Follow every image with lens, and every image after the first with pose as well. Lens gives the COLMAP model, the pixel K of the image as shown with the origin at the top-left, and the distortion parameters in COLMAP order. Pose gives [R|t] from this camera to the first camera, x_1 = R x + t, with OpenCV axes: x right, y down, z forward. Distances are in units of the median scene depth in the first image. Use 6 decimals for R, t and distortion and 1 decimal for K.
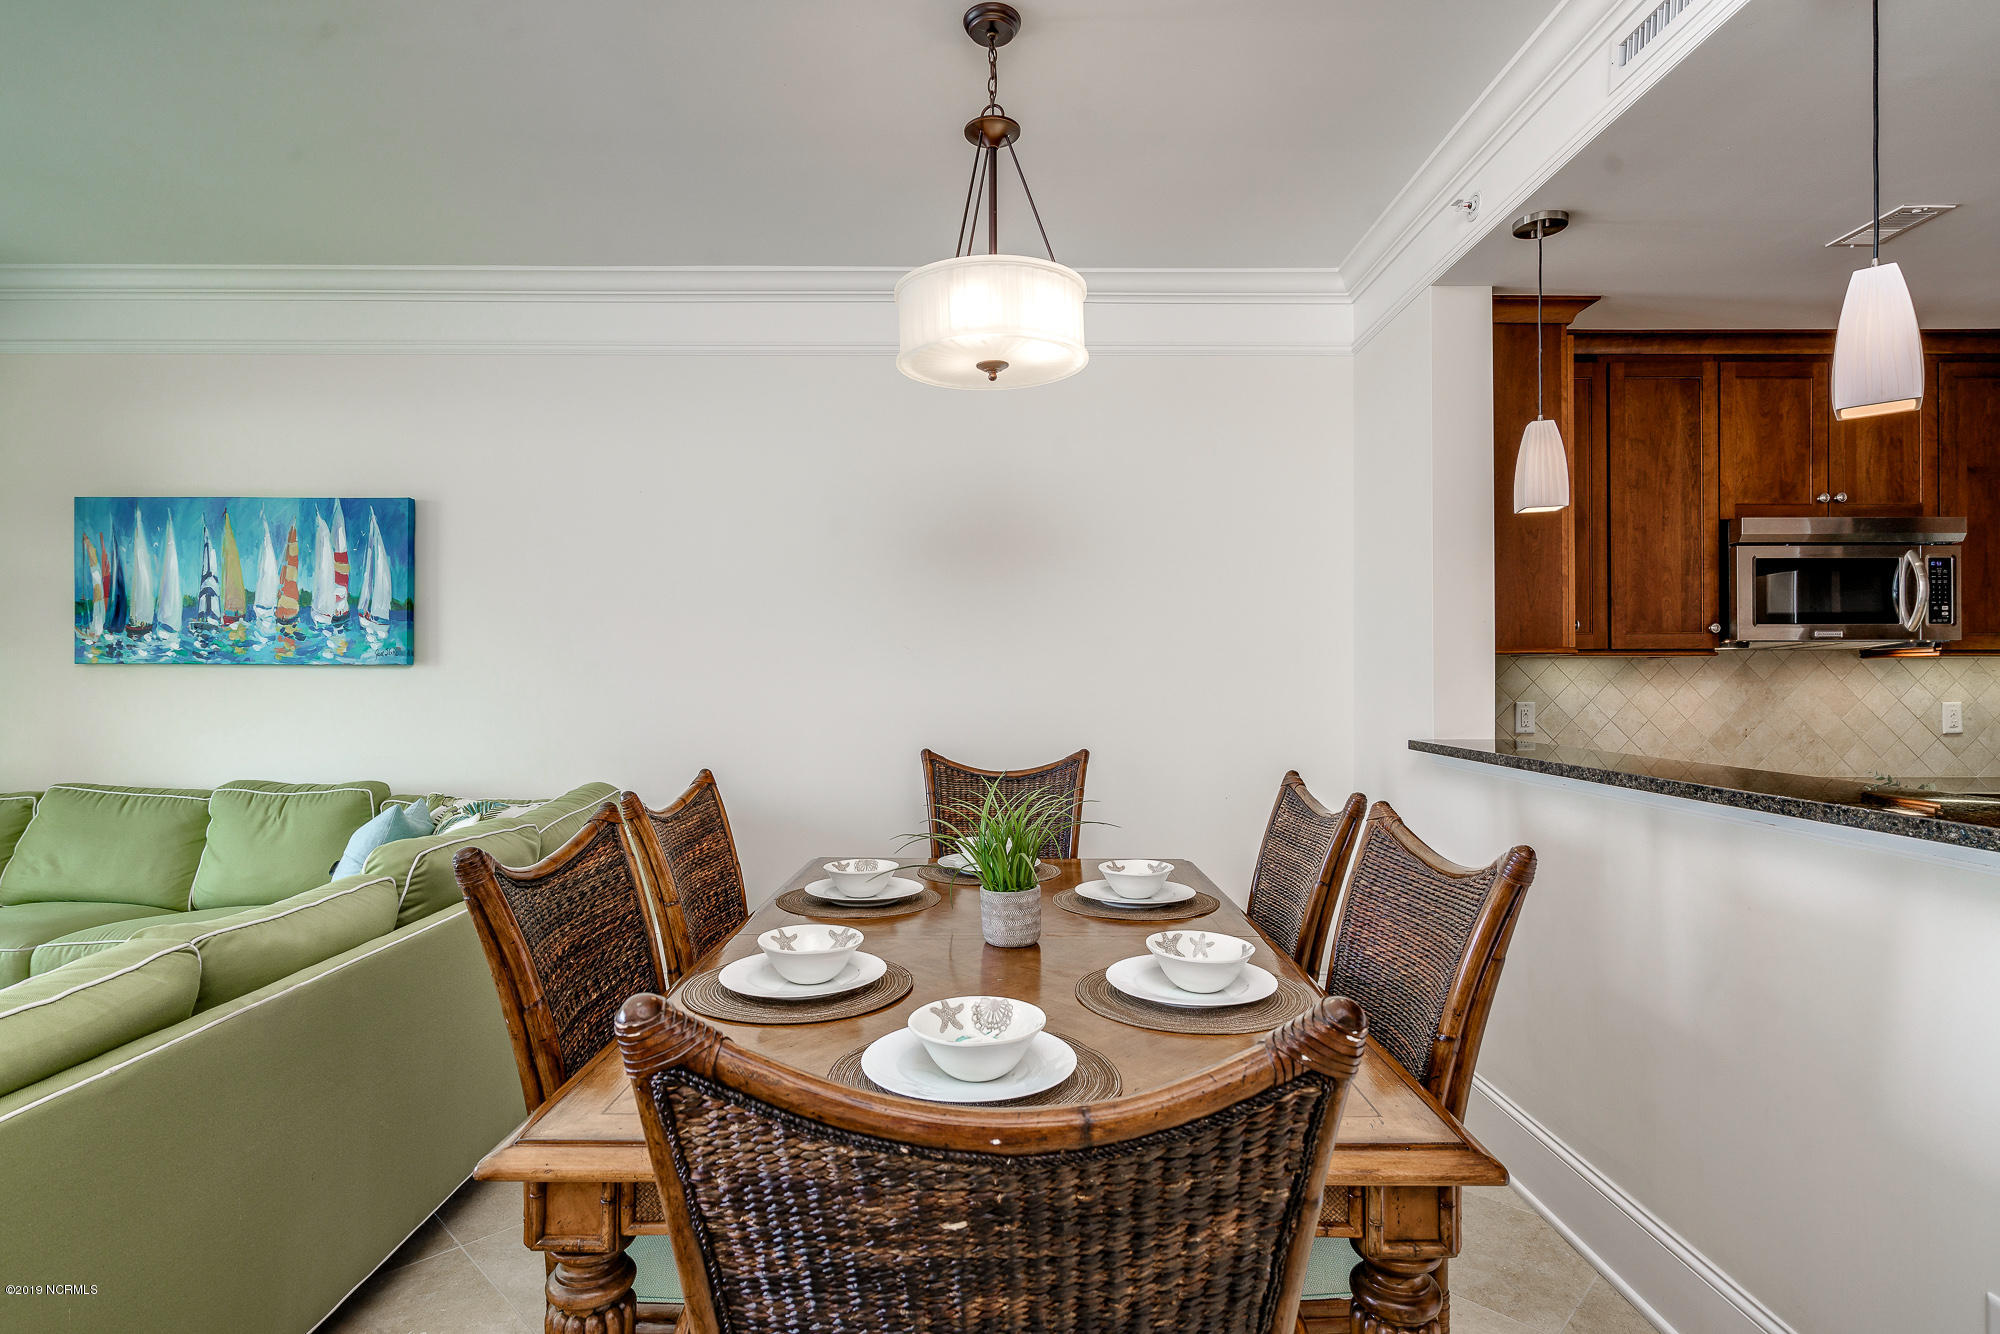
lens RADIAL K [[998.9, 0, 998.6], [0, 998.9, 675.0], [0, 0, 1]] dist [-0.001925, 0.002420]
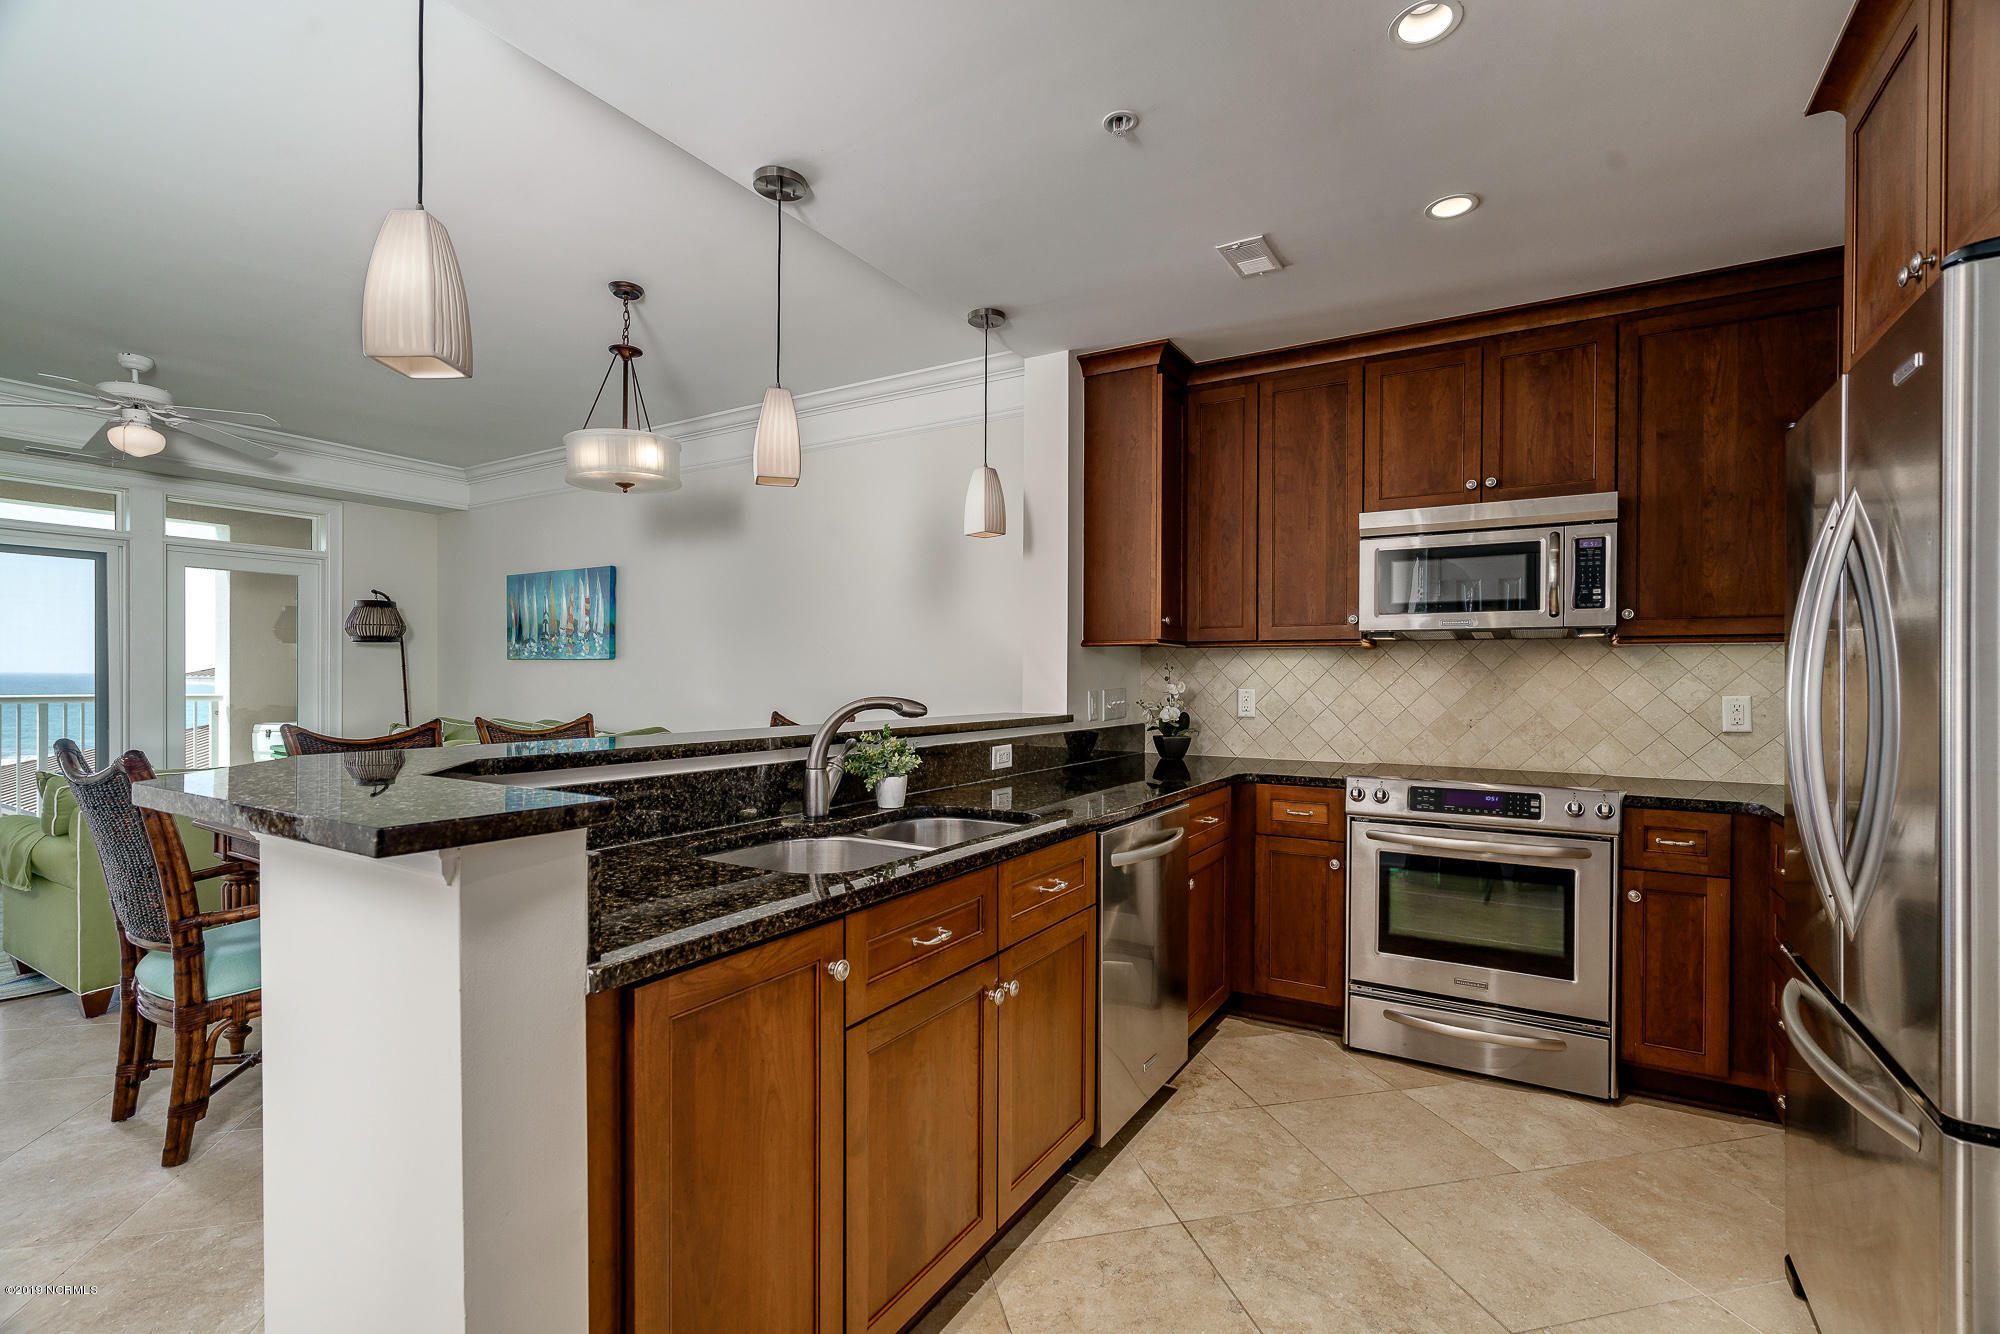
lens RADIAL K [[902.4, 0, 1007.7], [0, 902.4, 628.1], [0, 0, 1]] dist [-0.008399, 0.001060]
pose [[0.849612, -0.021781, -0.526958, 0.854187], [0.004327, 0.999401, -0.034333, -0.007521], [0.527390, 0.026890, 0.849197, 0.012647]]
